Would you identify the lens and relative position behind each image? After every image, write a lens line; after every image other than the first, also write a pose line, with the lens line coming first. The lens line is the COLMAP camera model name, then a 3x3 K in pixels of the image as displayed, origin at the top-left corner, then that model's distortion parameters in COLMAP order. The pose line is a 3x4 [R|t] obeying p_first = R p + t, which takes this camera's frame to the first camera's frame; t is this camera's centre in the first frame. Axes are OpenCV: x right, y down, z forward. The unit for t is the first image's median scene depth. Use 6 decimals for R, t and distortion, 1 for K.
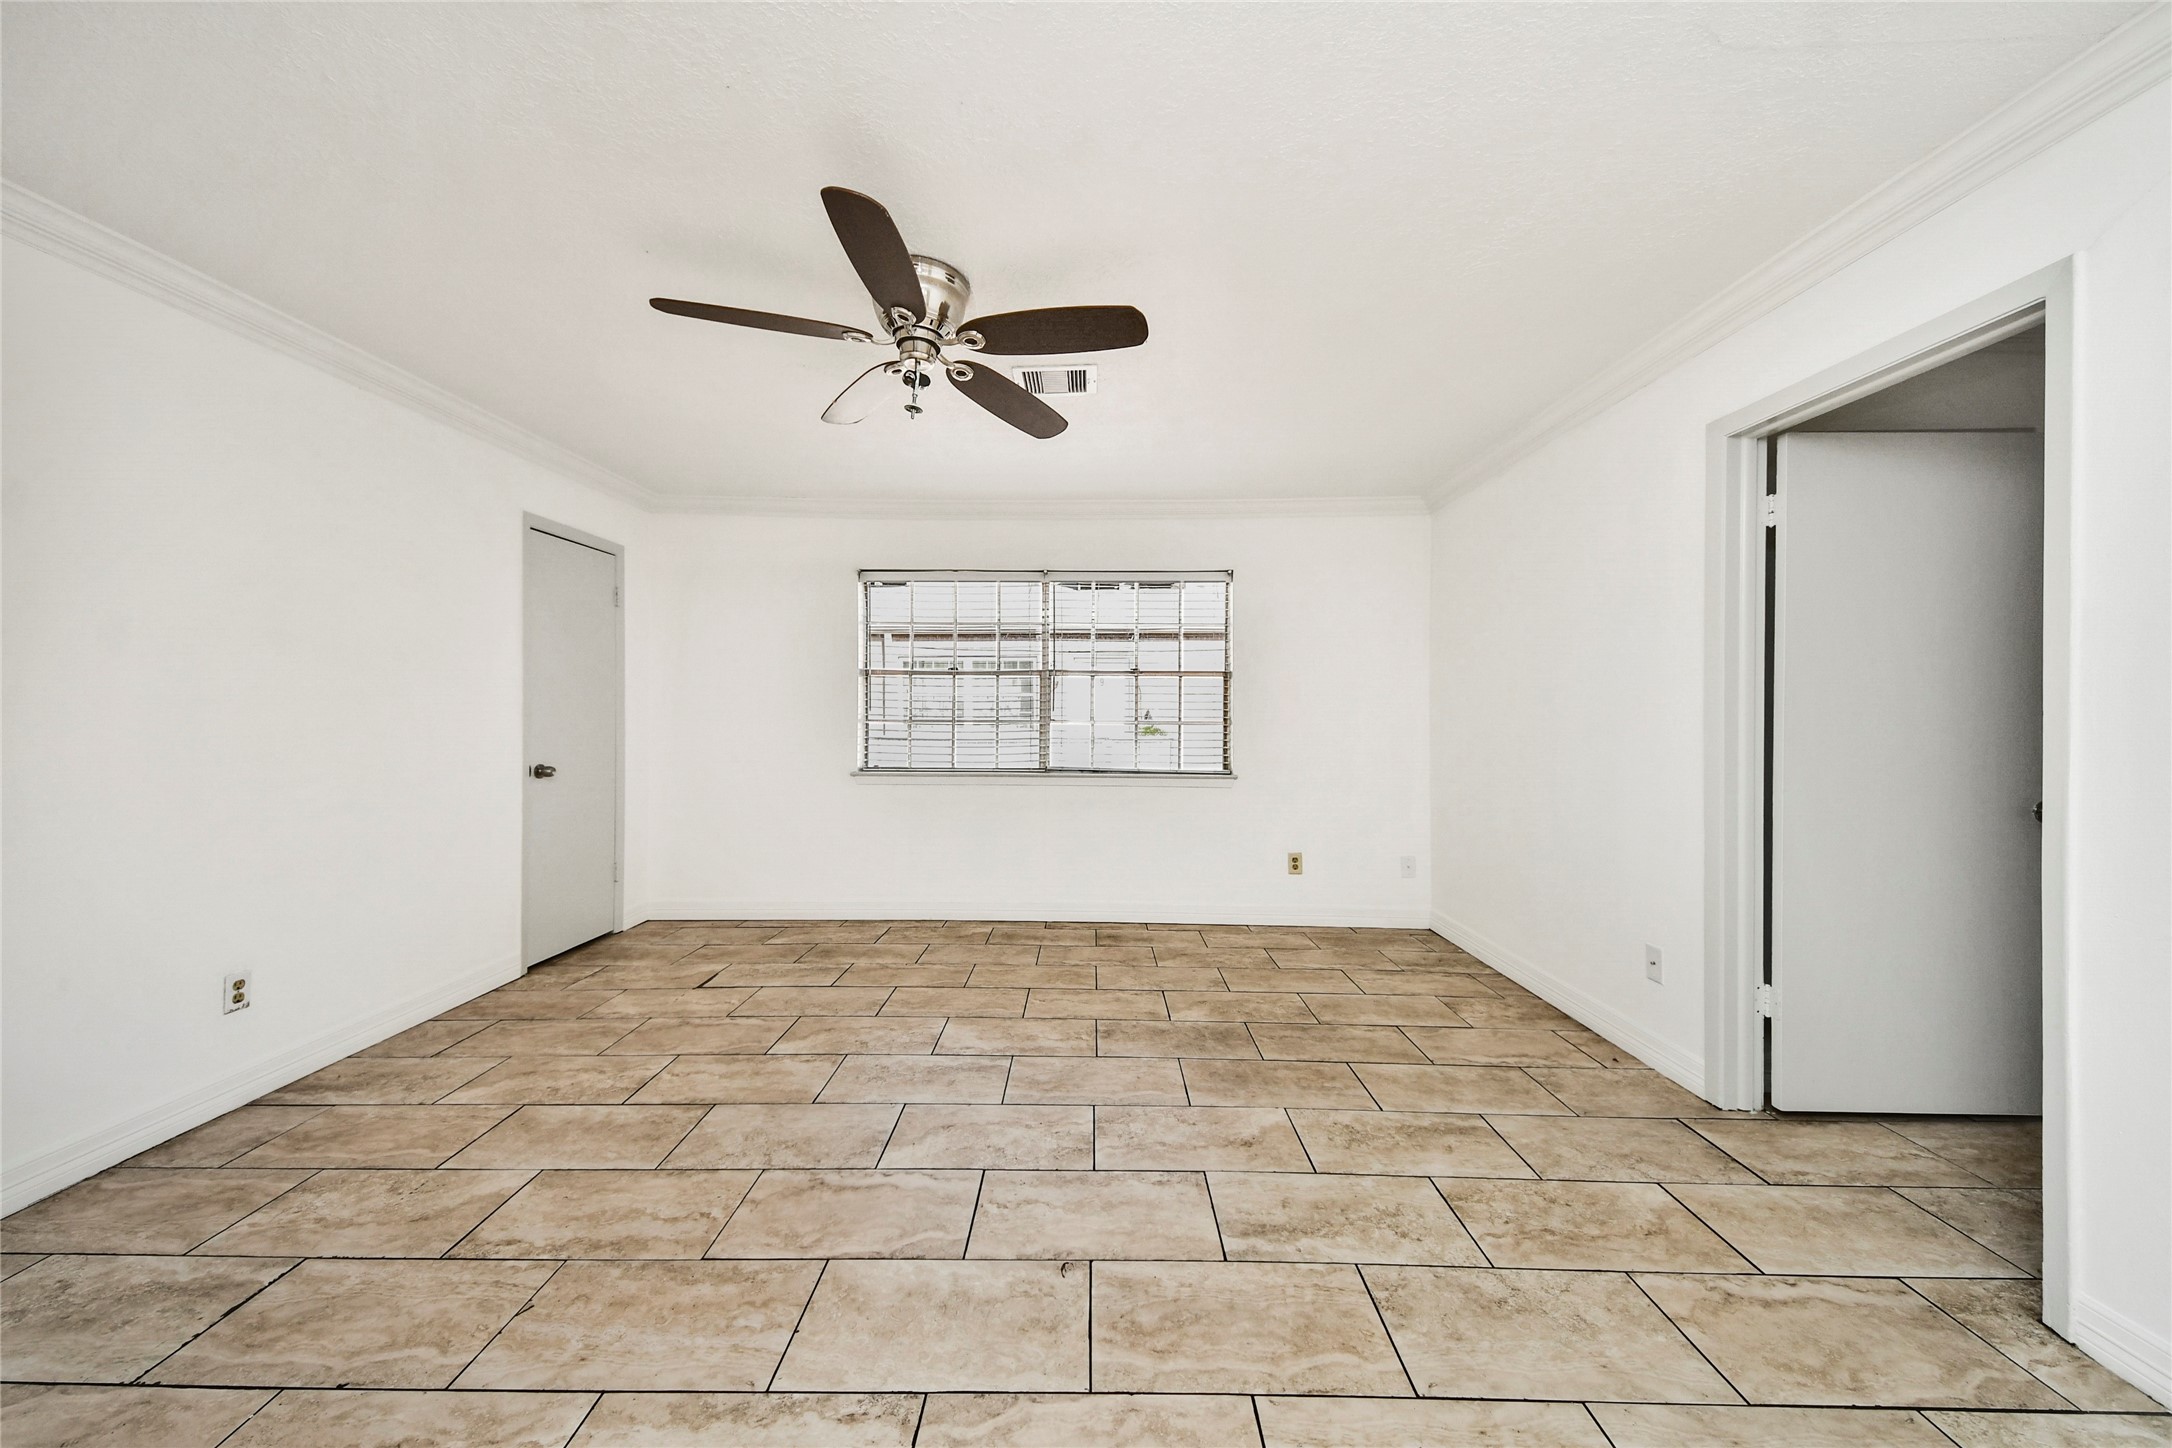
lens RADIAL K [[768.9, 0, 1072.4], [0, 768.9, 712.3], [0, 0, 1]] dist [0.063676, -0.025942]
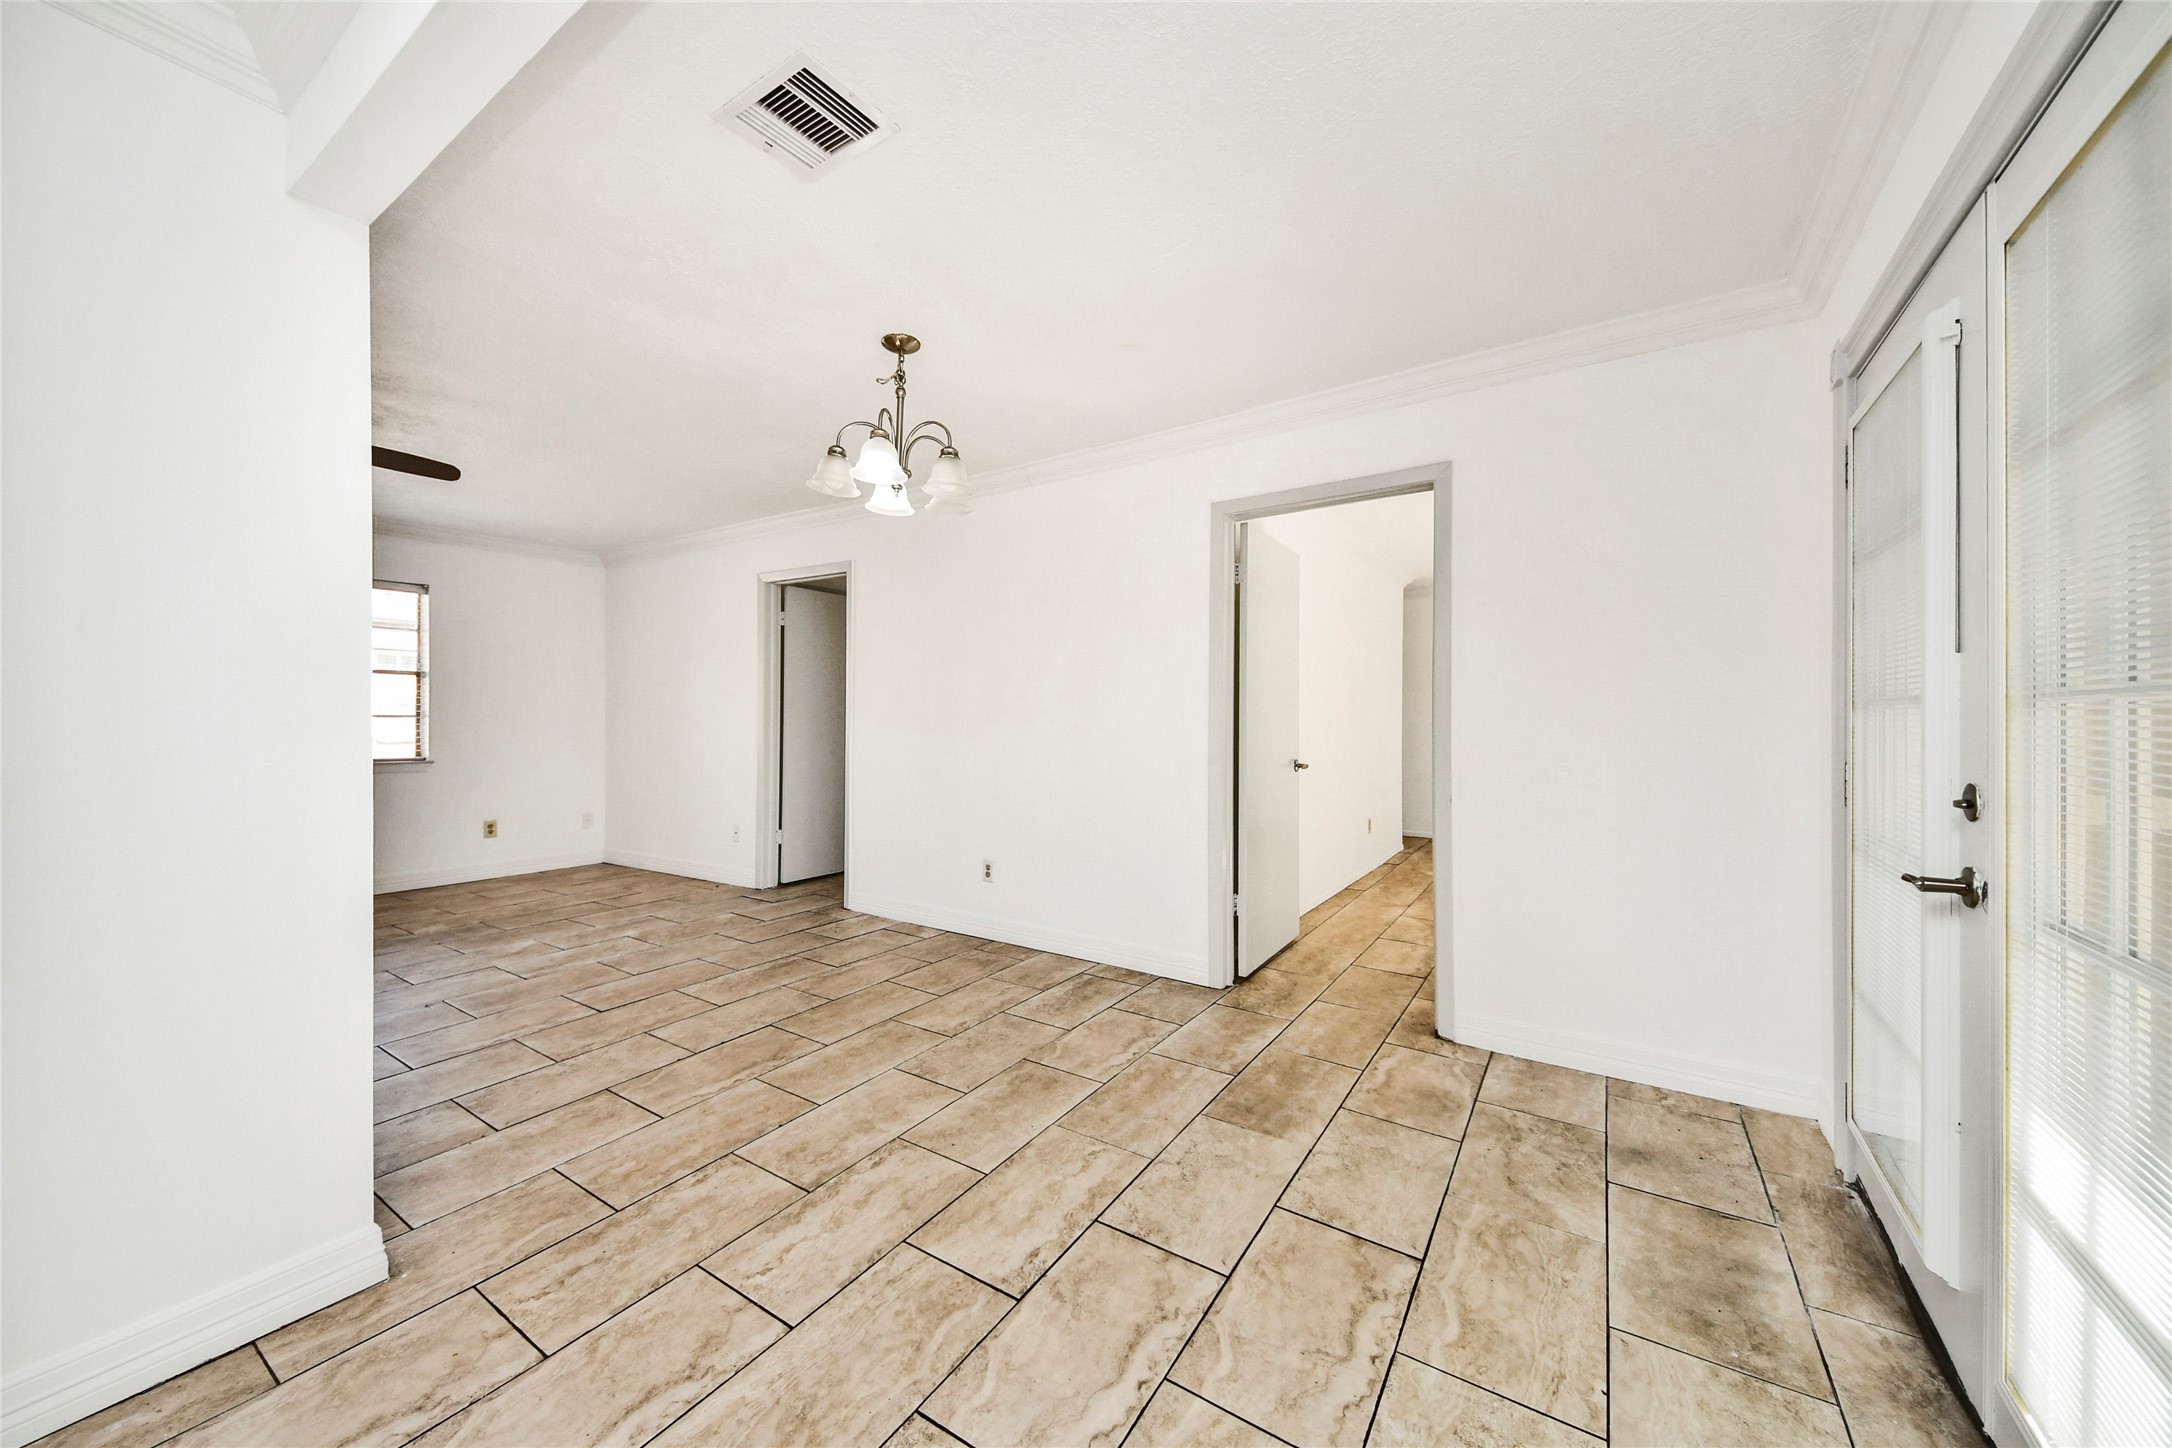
lens RADIAL K [[786.8, 0, 1078.9], [0, 786.8, 716.0], [0, 0, 1]] dist [0.075381, -0.032399]
pose [[0.537868, 0.002908, 0.843024, -0.461886], [-0.004431, 0.999990, -0.000623, 0.016564], [-0.843017, -0.003400, 0.537875, -0.747258]]
